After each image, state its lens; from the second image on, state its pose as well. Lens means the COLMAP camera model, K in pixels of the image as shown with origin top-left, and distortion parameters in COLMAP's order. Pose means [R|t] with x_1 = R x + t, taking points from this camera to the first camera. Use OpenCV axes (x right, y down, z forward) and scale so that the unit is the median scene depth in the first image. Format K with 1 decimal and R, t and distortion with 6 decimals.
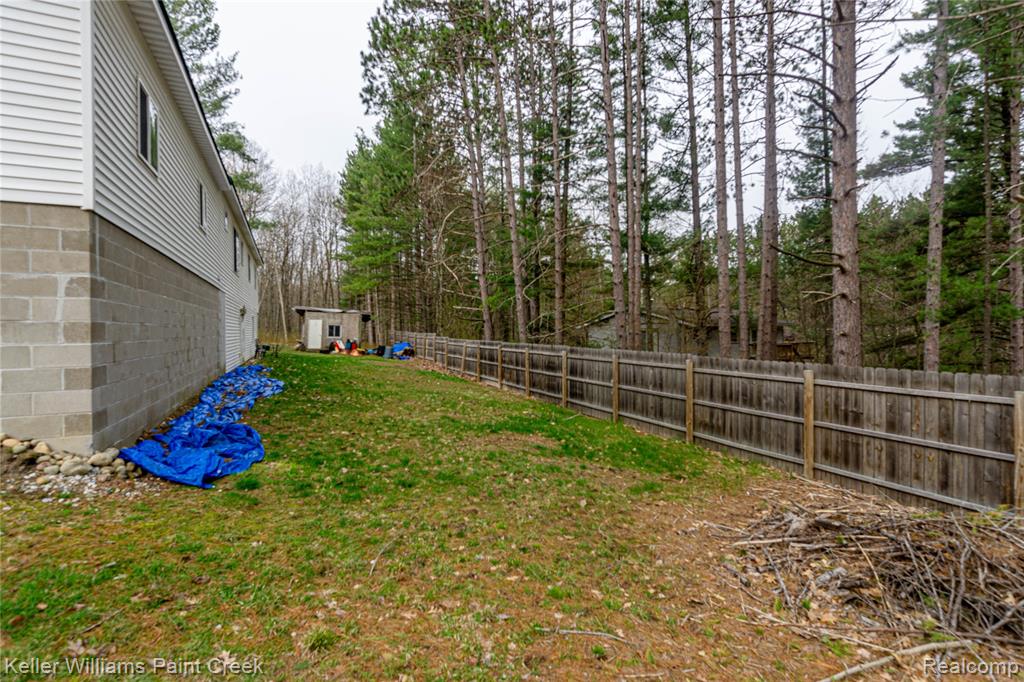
lens RADIAL K [[489.0, 0, 514.6], [0, 489.0, 338.7], [0, 0, 1]] dist [-0.002279, 0.003559]
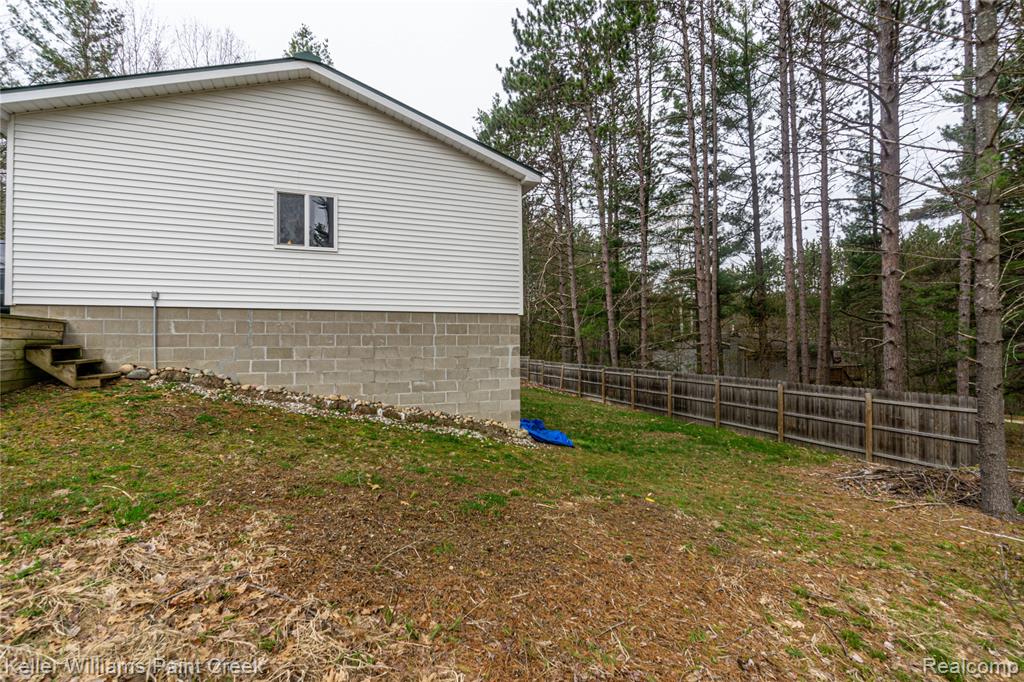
lens RADIAL K [[489.0, 0, 512.8], [0, 489.0, 342.5], [0, 0, 1]] dist [-0.002279, 0.003559]
pose [[0.997780, 0.004460, -0.066441, -0.231731], [-0.006150, 0.999662, -0.025258, -0.027431], [0.066305, 0.025611, 0.997471, -0.345290]]
